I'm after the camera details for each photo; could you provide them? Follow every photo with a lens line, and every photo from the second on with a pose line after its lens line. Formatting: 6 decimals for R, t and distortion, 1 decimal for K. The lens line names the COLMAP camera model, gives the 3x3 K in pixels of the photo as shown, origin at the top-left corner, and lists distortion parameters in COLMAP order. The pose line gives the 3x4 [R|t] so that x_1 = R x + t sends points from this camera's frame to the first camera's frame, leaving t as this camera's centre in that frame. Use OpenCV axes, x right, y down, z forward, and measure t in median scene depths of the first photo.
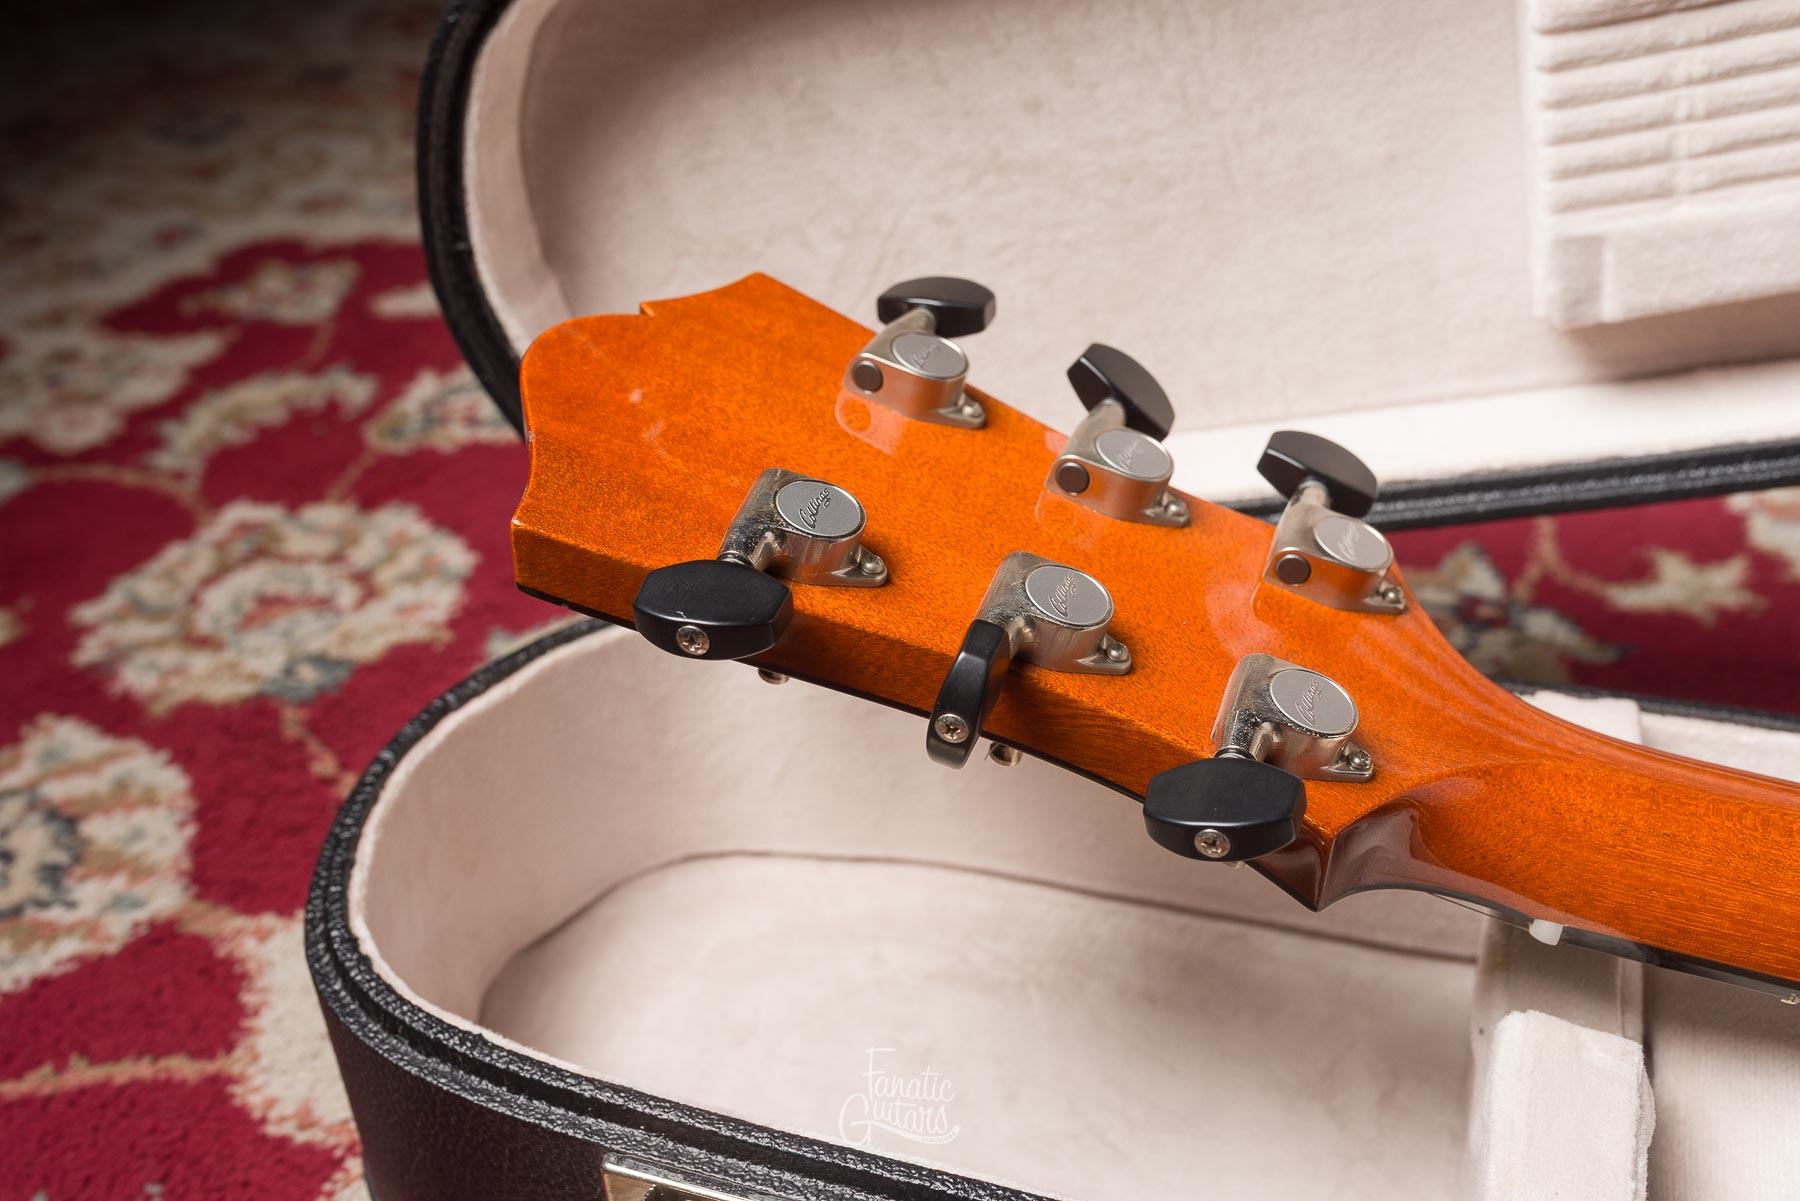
lens RADIAL K [[1813.0, 0, 900.0], [0, 1813.0, 600.5], [0, 0, 1]] dist [0.004940, -0.013309]
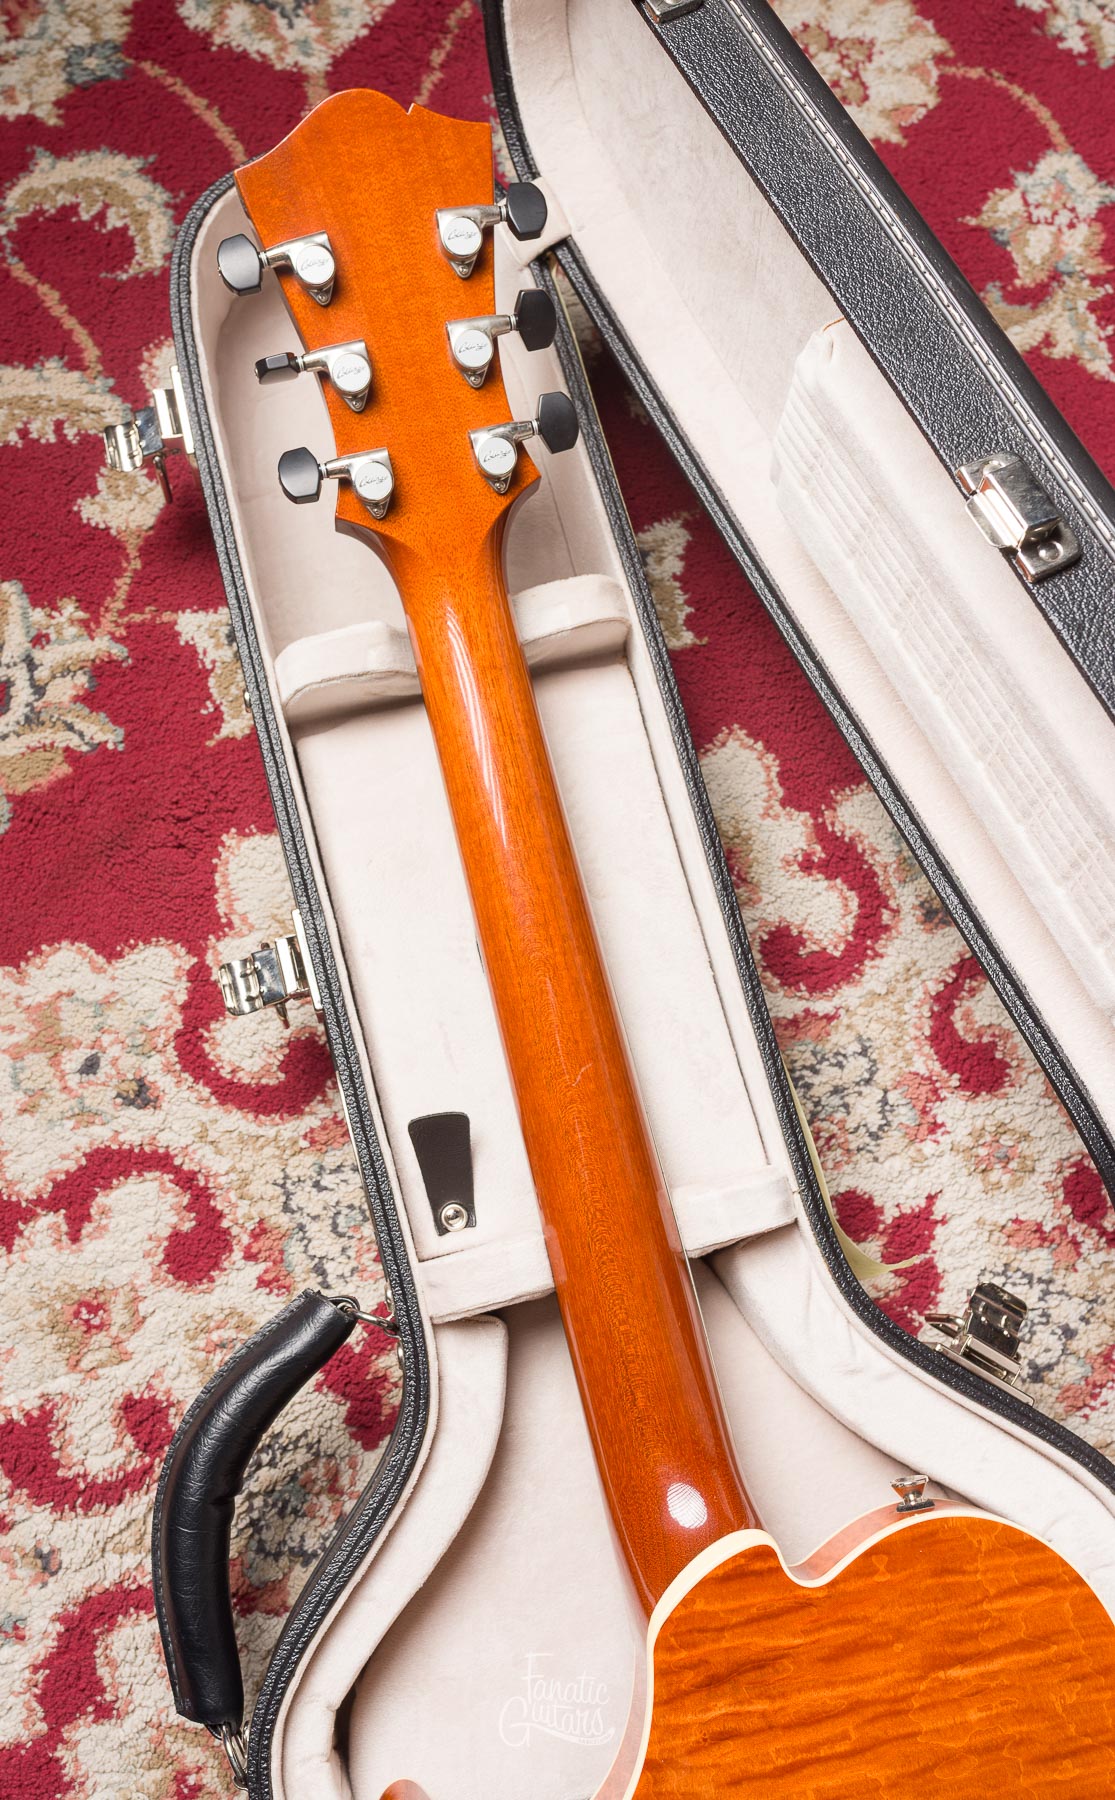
lens RADIAL K [[1813.5, 0, 487.1], [0, 1813.5, 866.1], [0, 0, 1]] dist [0.001209, -0.001760]
pose [[0.533544, 0.837392, -0.118769, 0.606300], [-0.523855, 0.437440, 0.730905, -0.929980], [0.664008, -0.327752, 0.672066, -0.419410]]
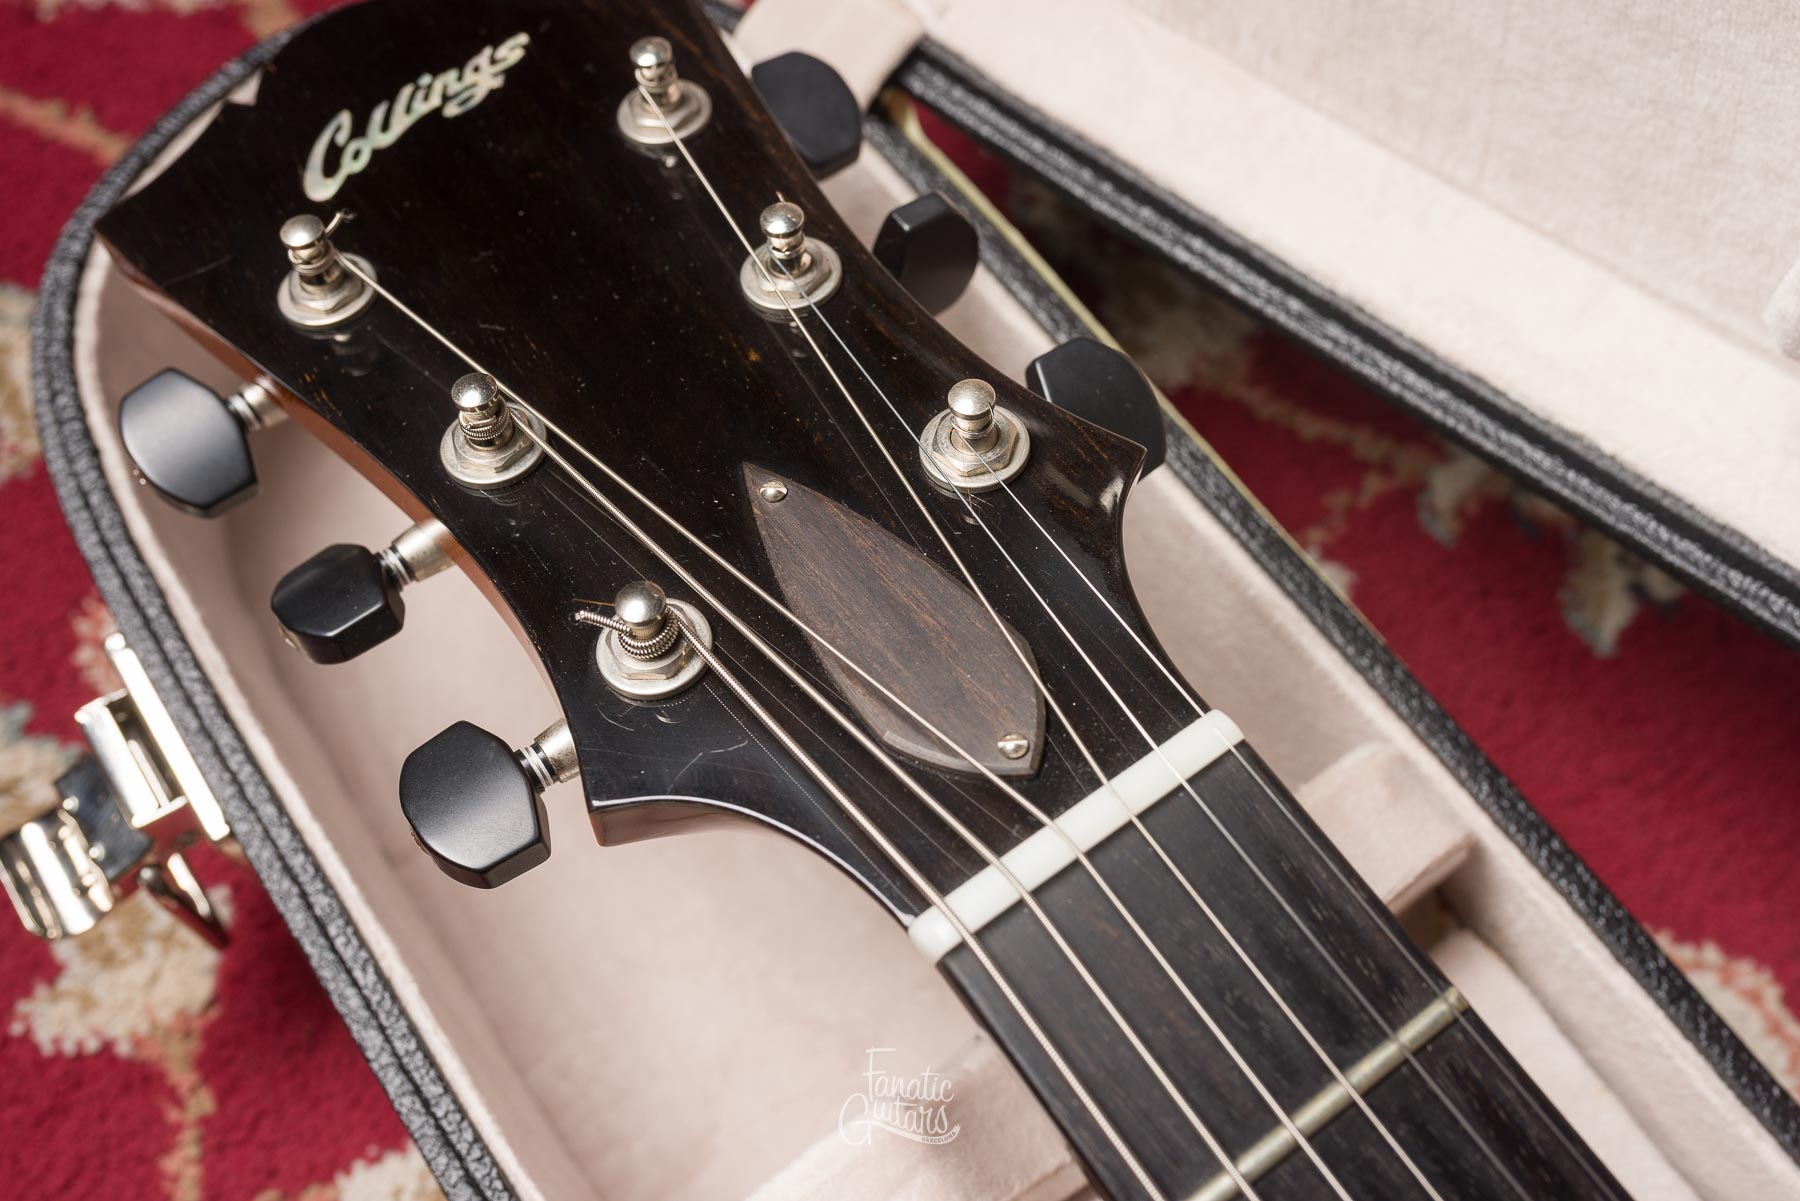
lens RADIAL K [[1844.5, 0, 900.0], [0, 1844.5, 600.5], [0, 0, 1]] dist [0.002565, 0.017336]
pose [[0.811528, 0.558078, -0.173119, 0.220465], [-0.373269, 0.723086, 0.581220, -0.285965], [0.449546, -0.407057, 0.795118, 0.240676]]
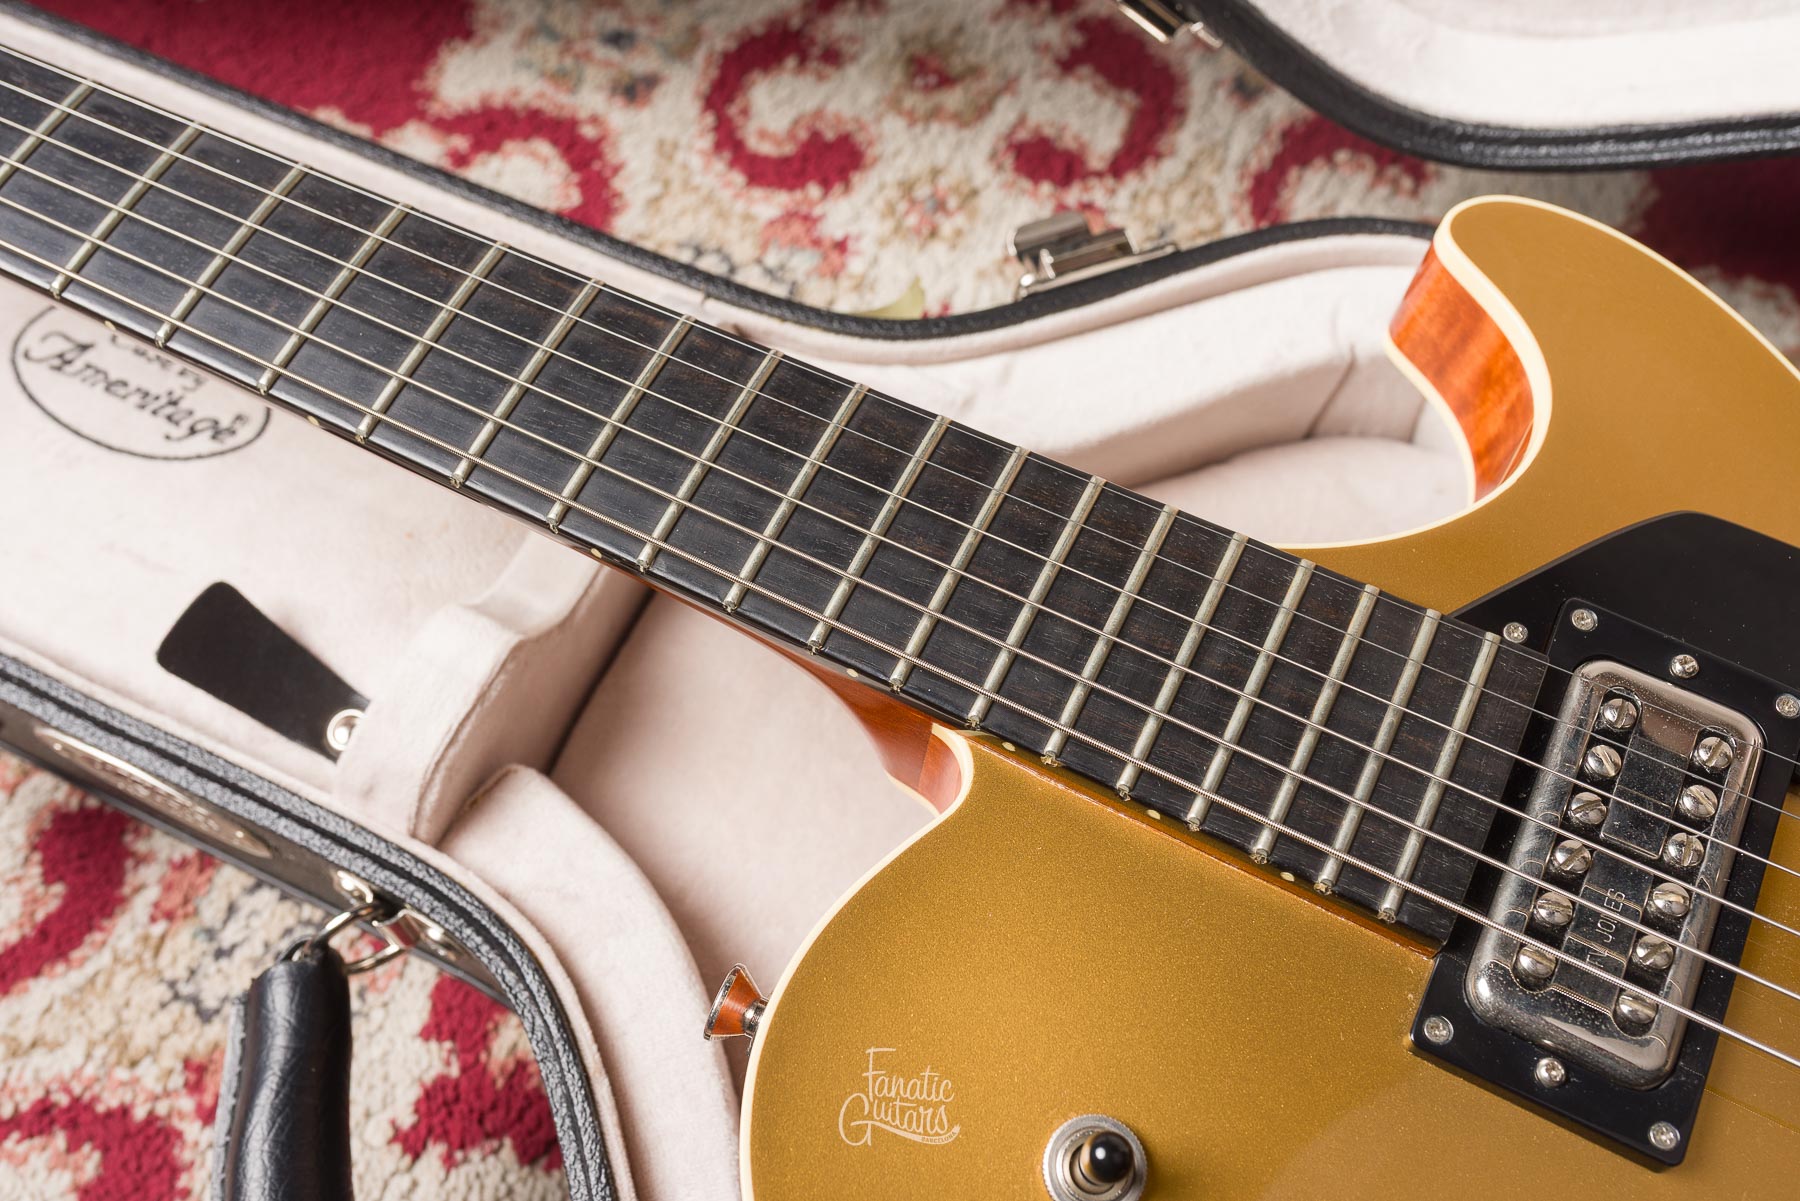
lens RADIAL K [[1798.6, 0, 900.0], [0, 1798.6, 600.5], [0, 0, 1]] dist [-0.001165, 0.008353]
pose [[0.990213, 0.131222, -0.047529, 0.946441], [-0.089655, 0.859076, 0.503935, -0.223558], [0.106959, -0.494742, 0.862433, -0.219732]]
